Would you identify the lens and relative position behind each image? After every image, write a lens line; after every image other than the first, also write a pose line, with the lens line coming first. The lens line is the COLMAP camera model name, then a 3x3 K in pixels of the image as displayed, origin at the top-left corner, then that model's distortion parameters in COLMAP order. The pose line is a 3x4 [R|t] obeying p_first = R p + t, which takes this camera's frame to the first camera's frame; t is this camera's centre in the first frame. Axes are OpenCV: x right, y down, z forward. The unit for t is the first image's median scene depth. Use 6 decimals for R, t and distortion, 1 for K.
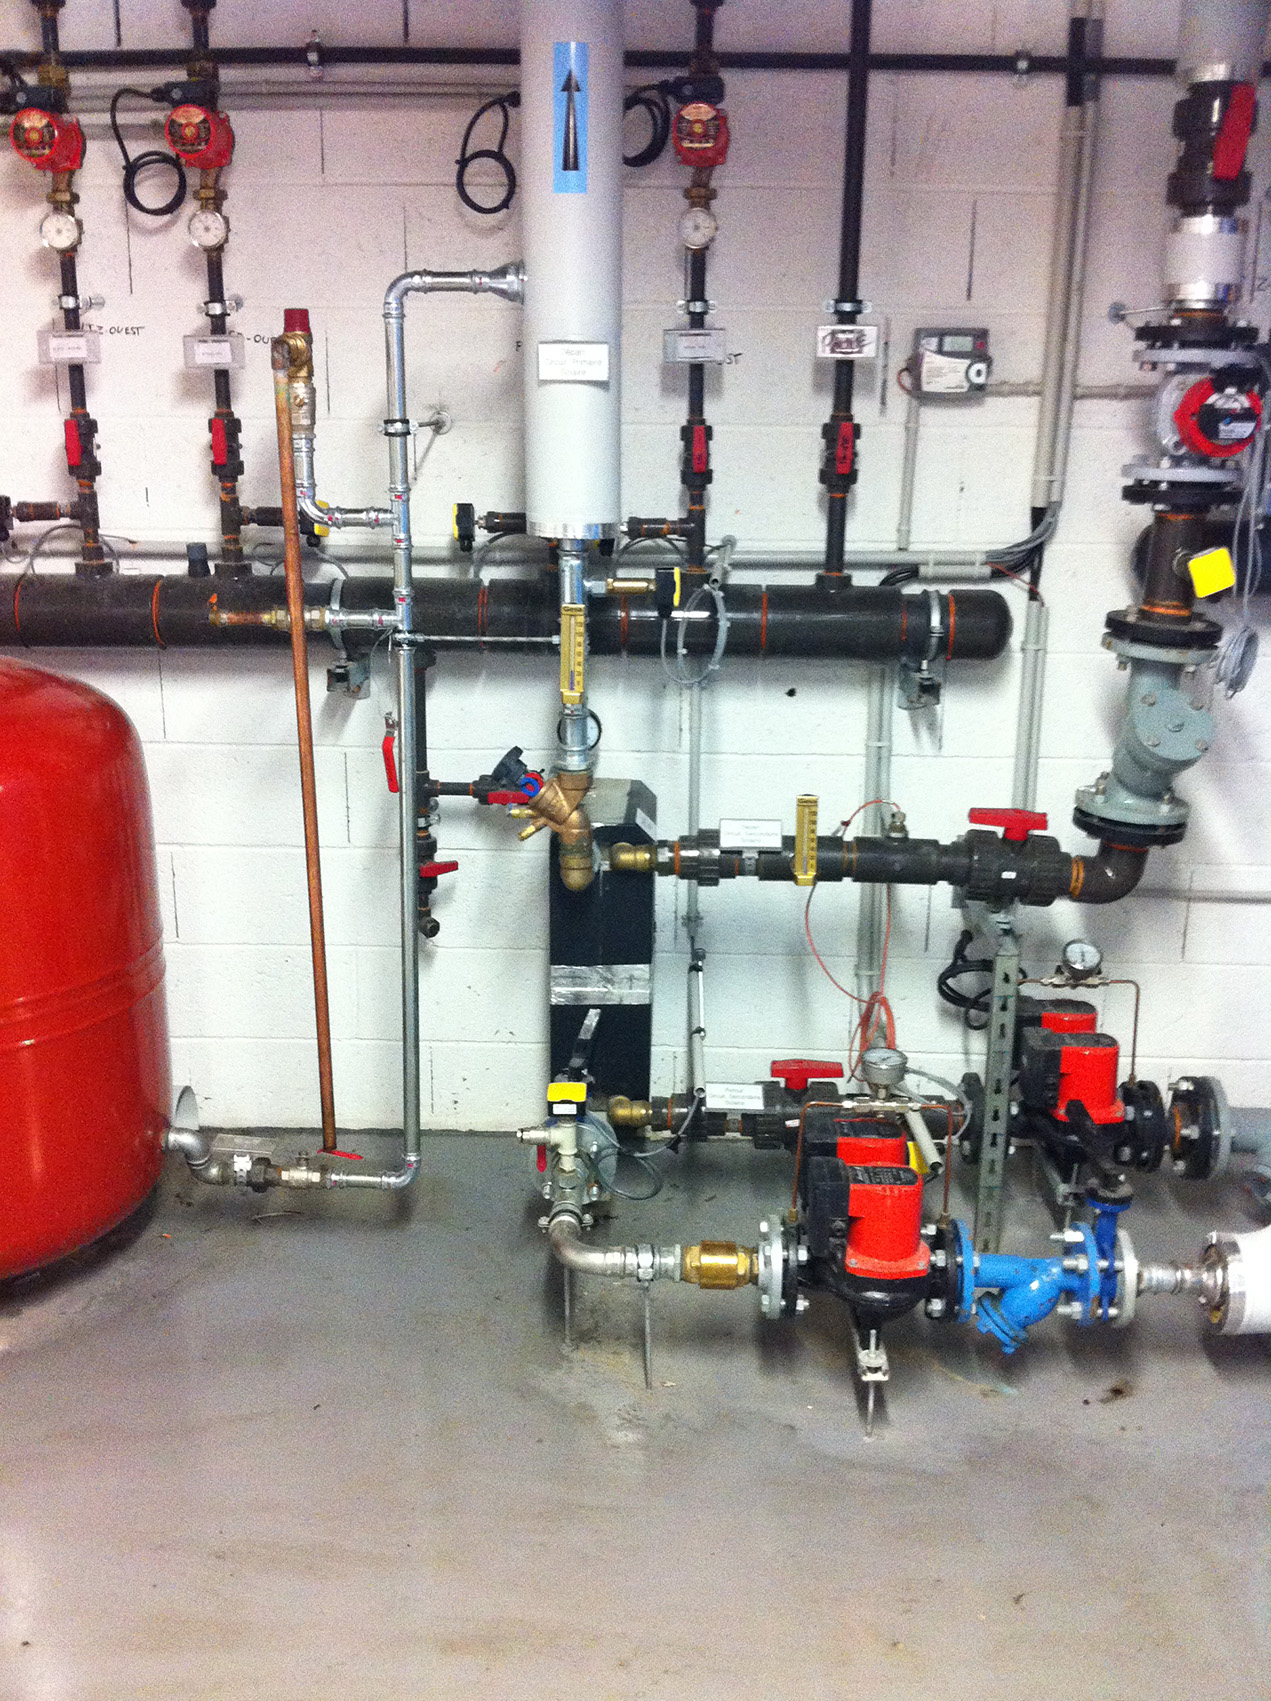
lens RADIAL K [[1606.0, 0, 628.0], [0, 1606.0, 860.8], [0, 0, 1]] dist [0.106229, -0.324715]
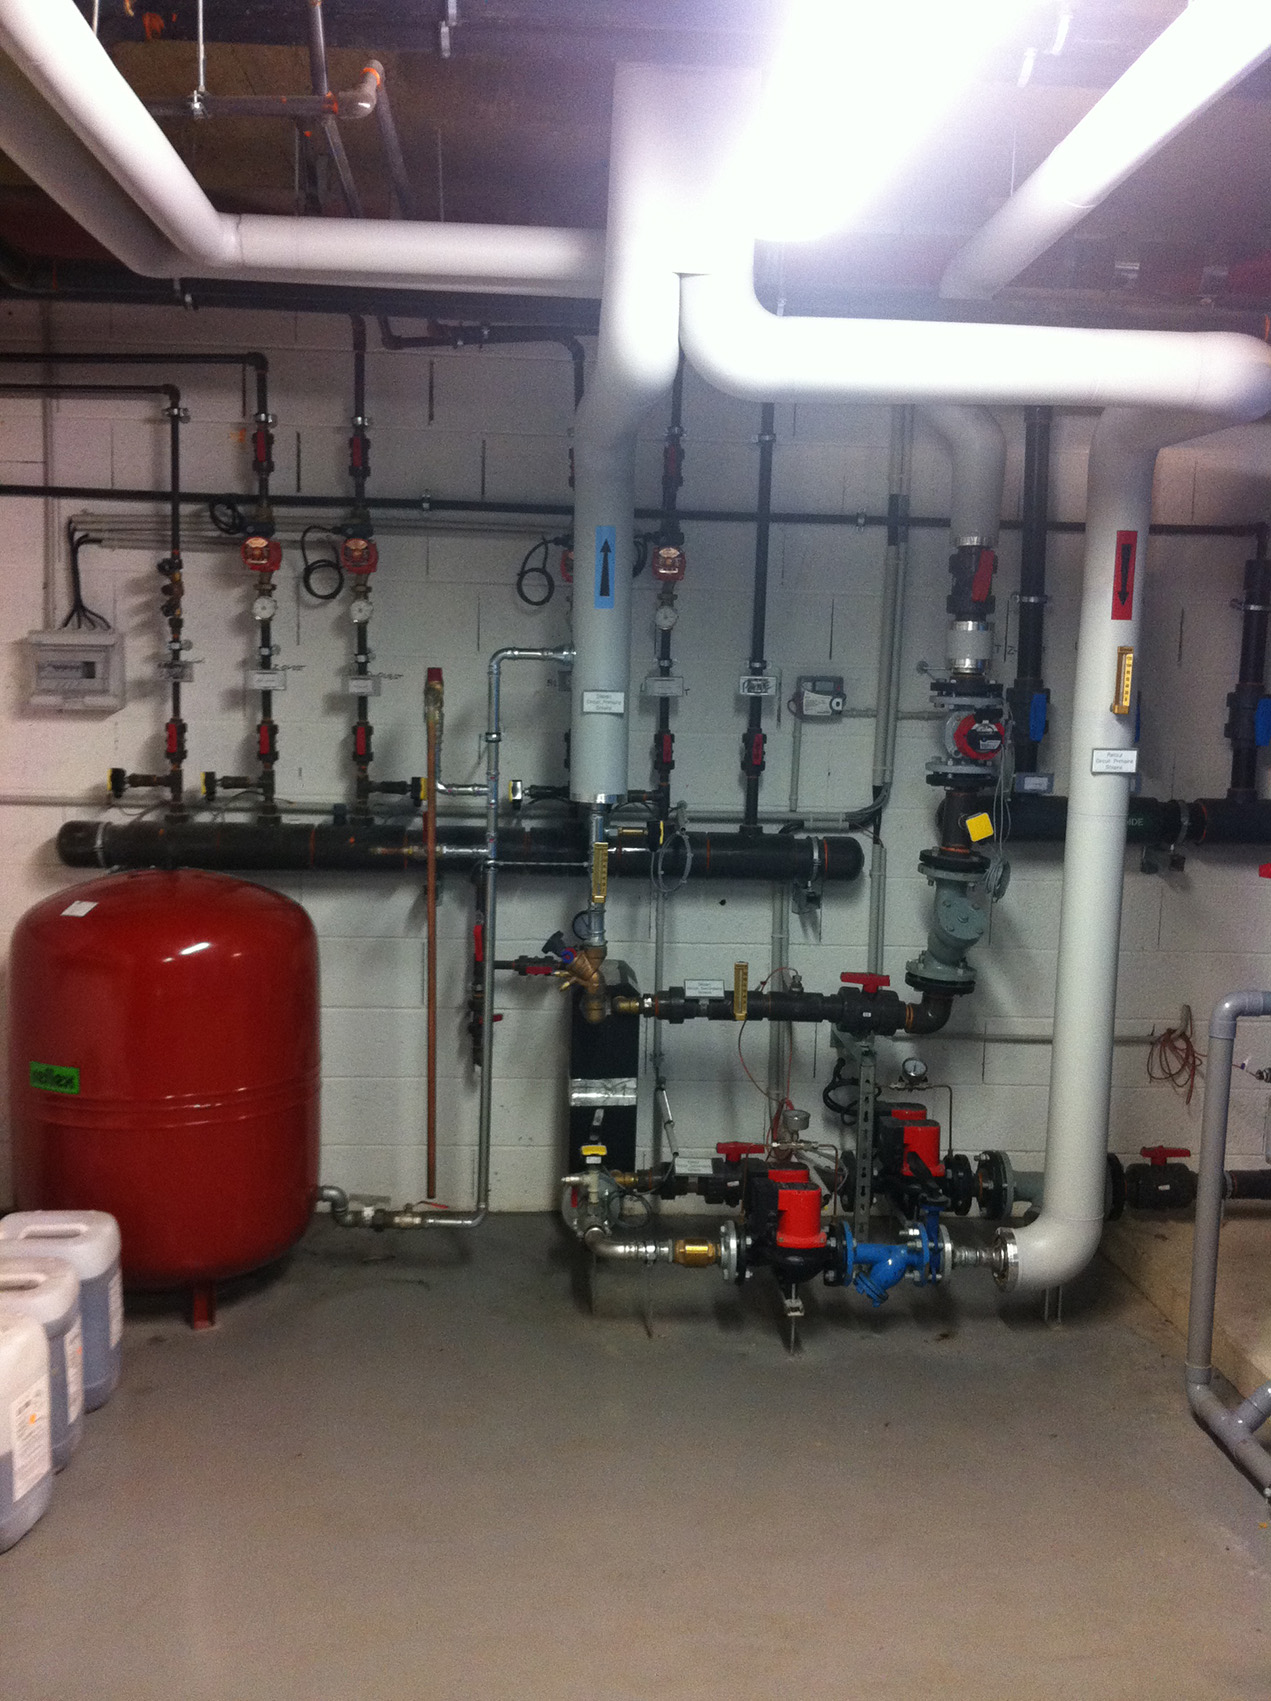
lens RADIAL K [[1606.0, 0, 628.0], [0, 1606.0, 860.8], [0, 0, 1]] dist [0.106229, -0.324715]
pose [[0.996285, 0.004955, 0.085979, -0.130344], [0.008348, 0.988086, -0.153679, 0.098401], [-0.085716, 0.153826, 0.984373, -0.542654]]
